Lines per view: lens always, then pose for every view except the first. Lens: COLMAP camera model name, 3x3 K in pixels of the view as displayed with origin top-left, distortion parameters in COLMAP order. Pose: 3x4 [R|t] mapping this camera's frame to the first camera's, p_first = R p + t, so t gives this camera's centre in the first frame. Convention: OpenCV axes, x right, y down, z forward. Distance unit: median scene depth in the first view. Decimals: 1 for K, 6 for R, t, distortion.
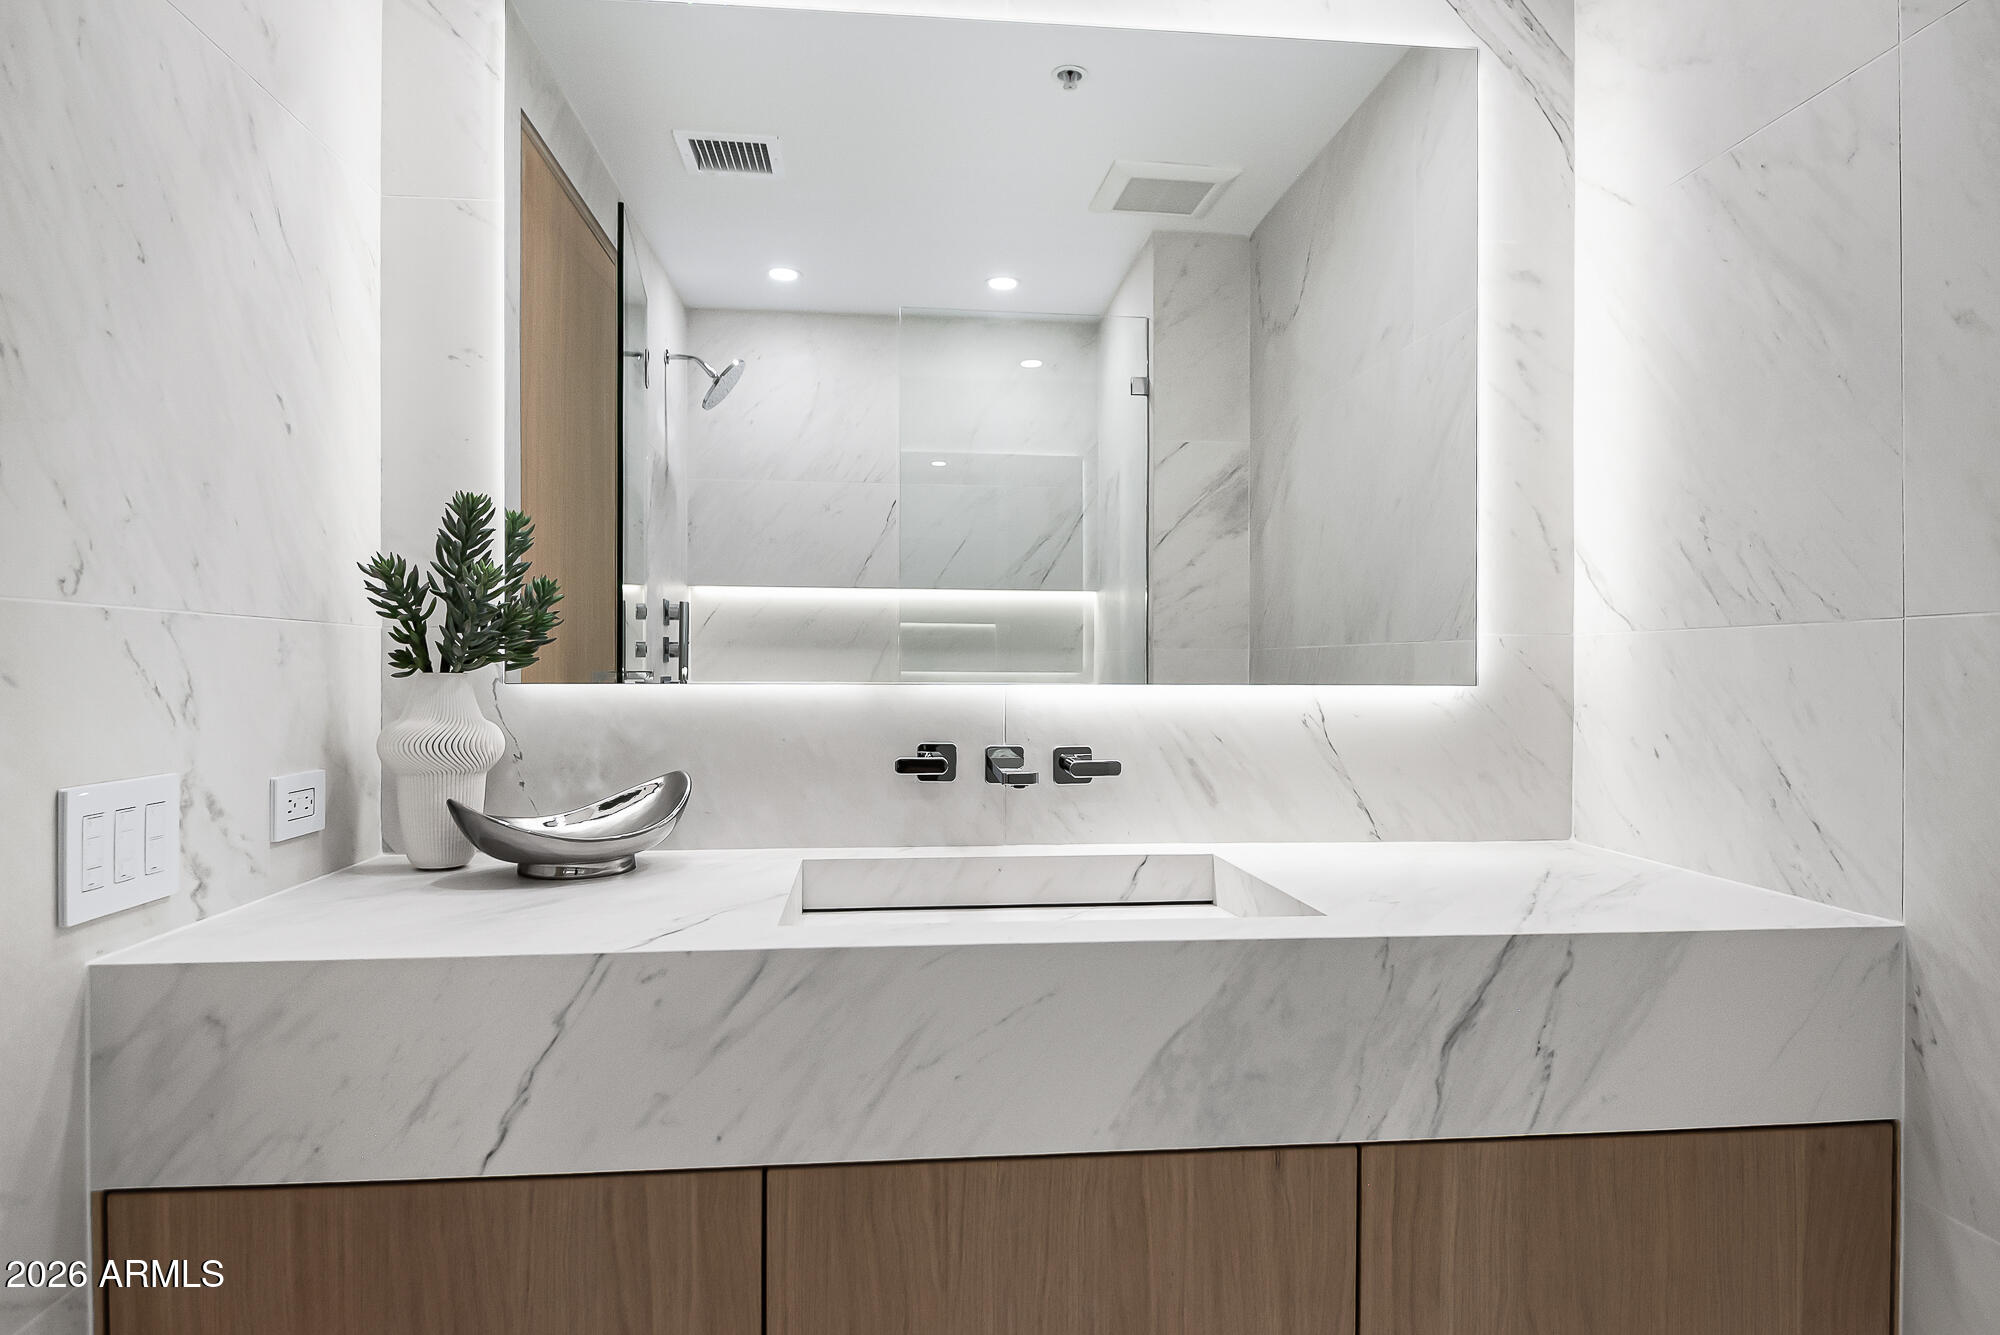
lens RADIAL K [[1195.8, 0, 1000.0], [0, 1195.8, 667.5], [0, 0, 1]] dist [0.017311, -0.033838]
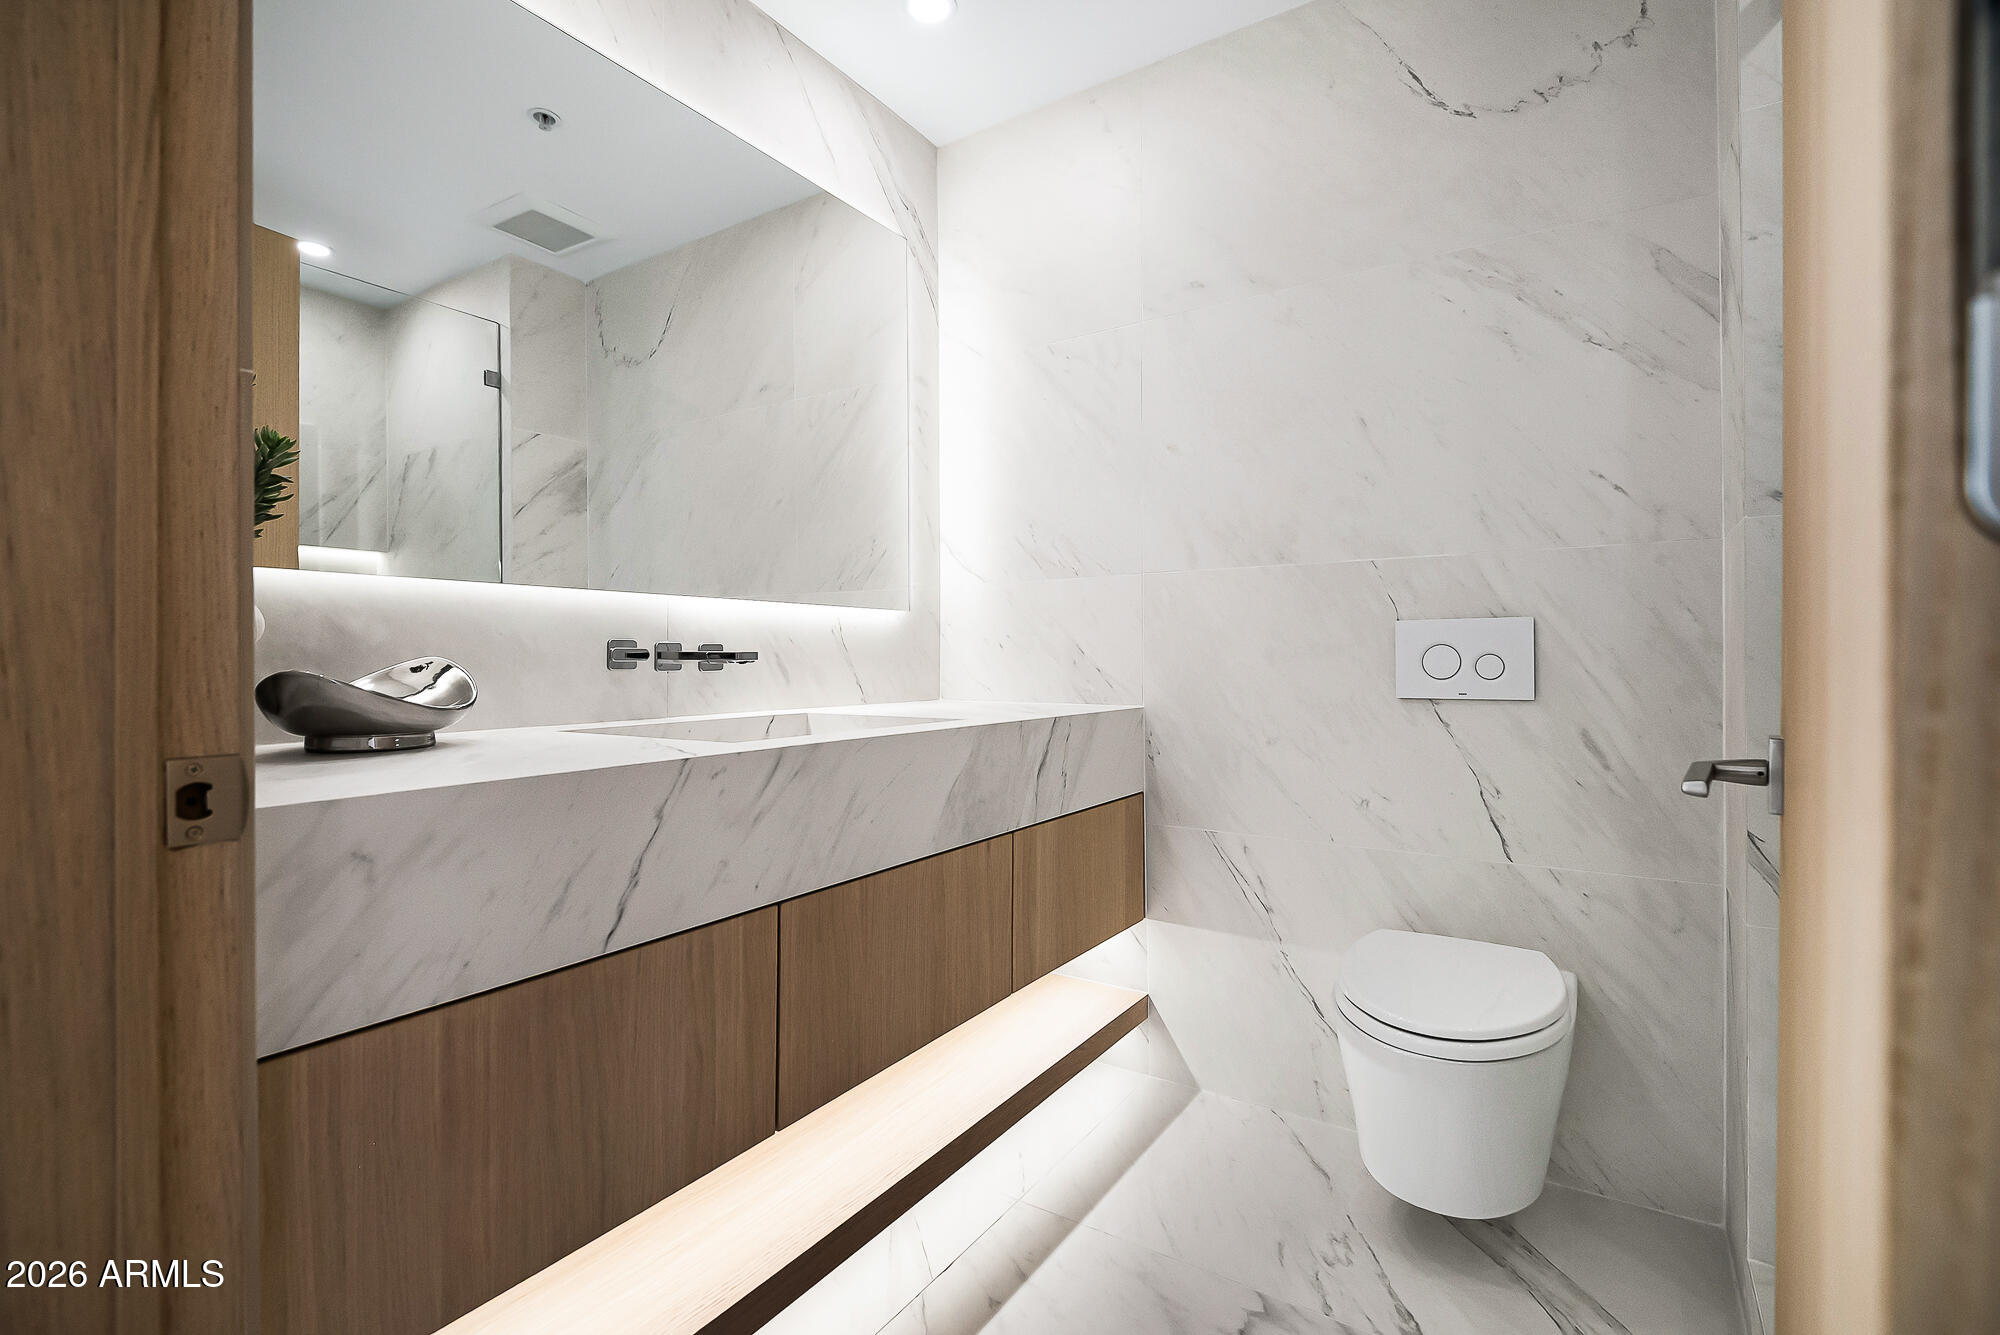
lens RADIAL K [[917.1, 0, 1000.0], [0, 917.1, 667.5], [0, 0, 1]] dist [-0.001233, -0.020592]
pose [[0.617449, -0.009315, 0.786556, -0.838572], [0.002278, 0.999947, 0.010054, 0.124822], [-0.786608, -0.004416, 0.617437, 0.126366]]
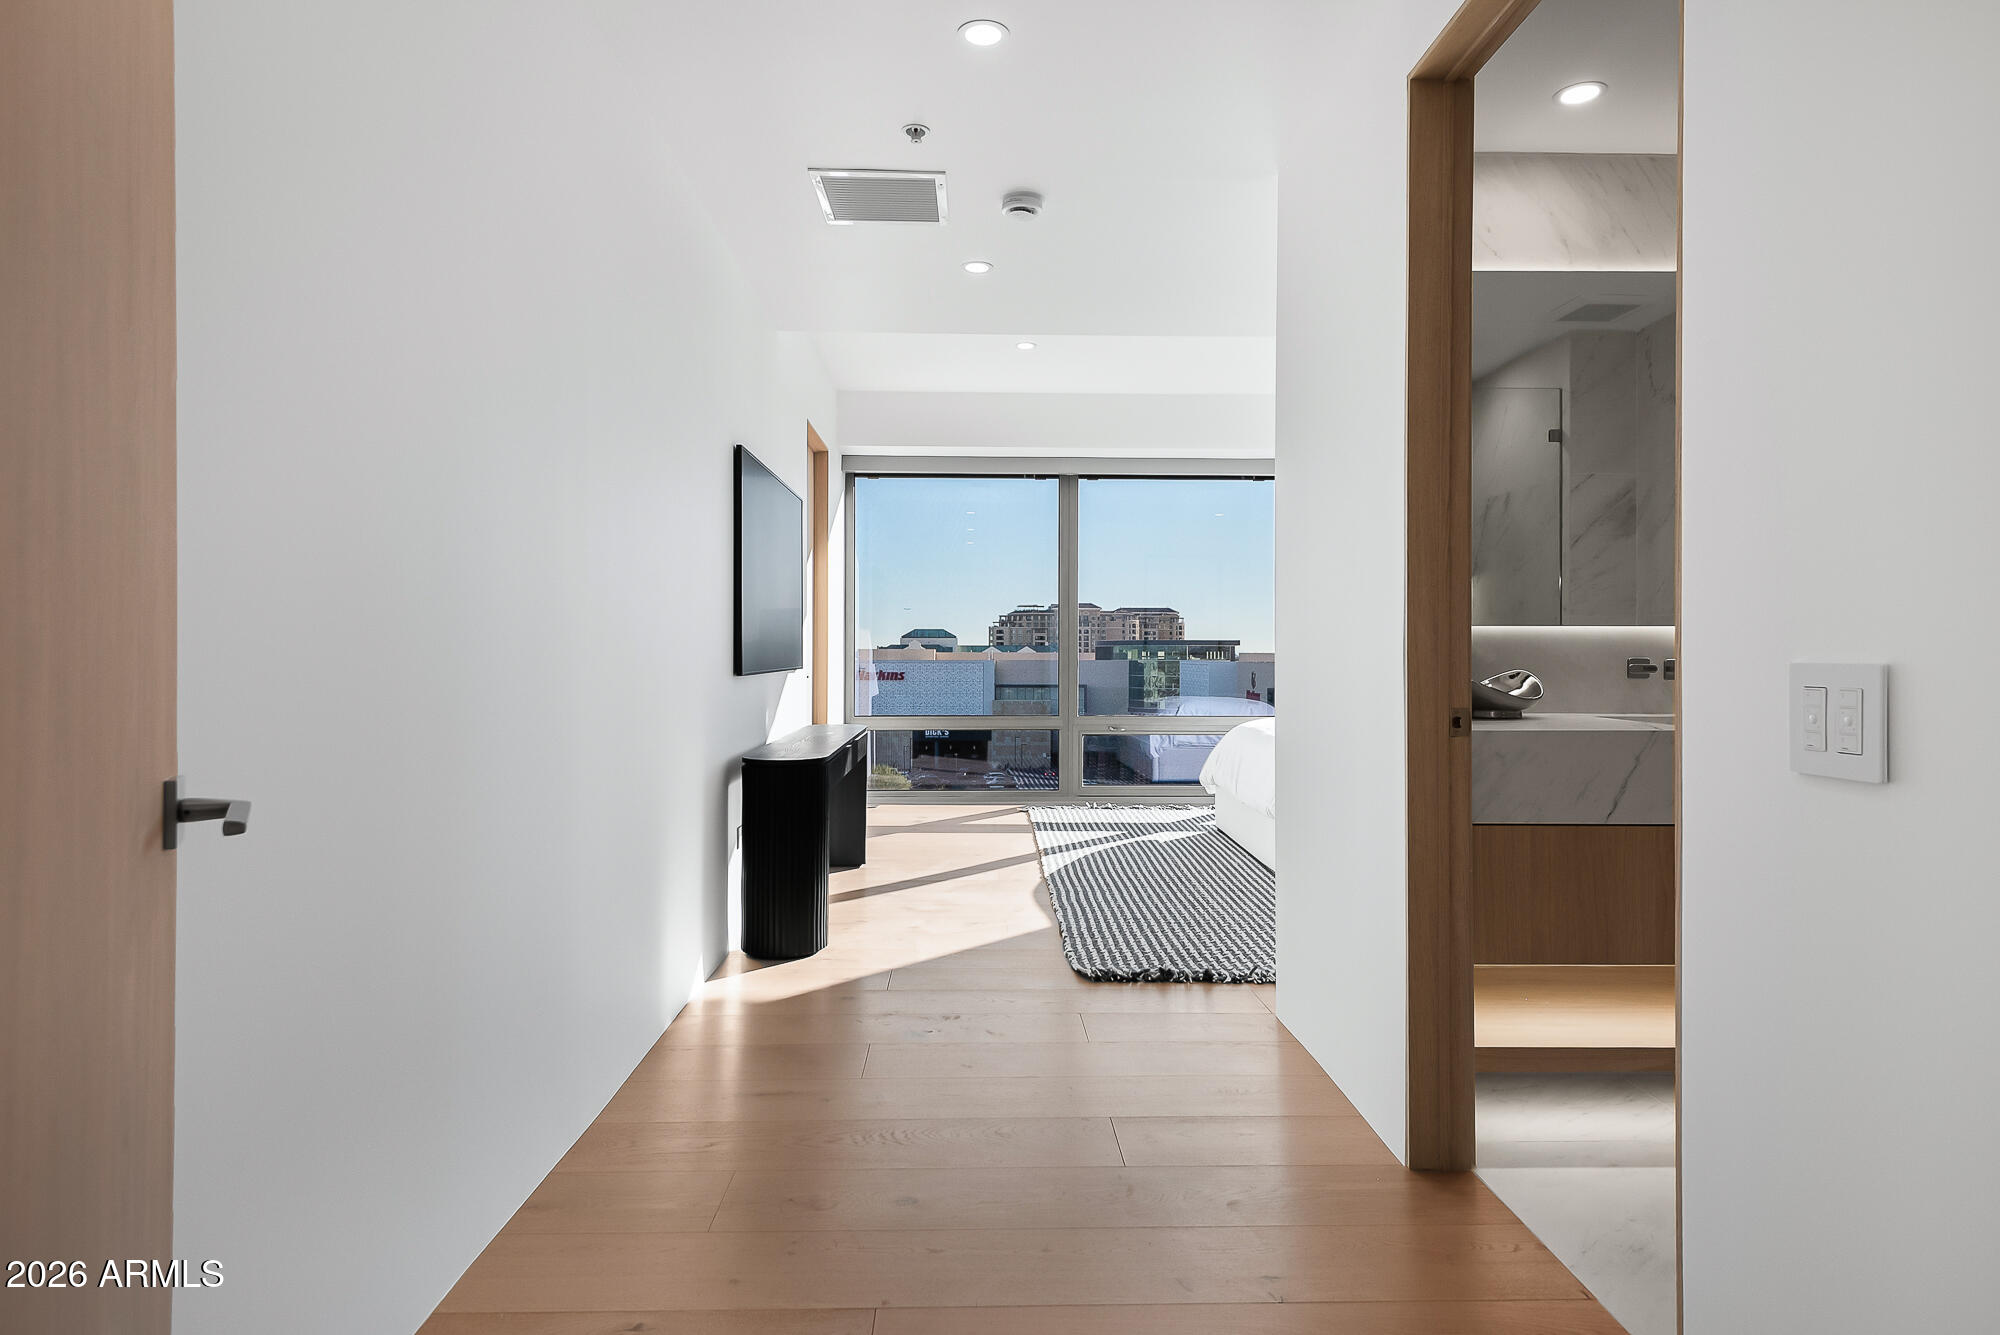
lens RADIAL K [[1139.8, 0, 1008.5], [0, 1139.8, 643.9], [0, 0, 1]] dist [0.014921, -0.022546]
pose [[0.998905, 0.006081, -0.046390, -1.404186], [-0.006179, 0.999979, -0.001986, 0.075717], [0.046377, 0.002270, 0.998921, -1.219169]]
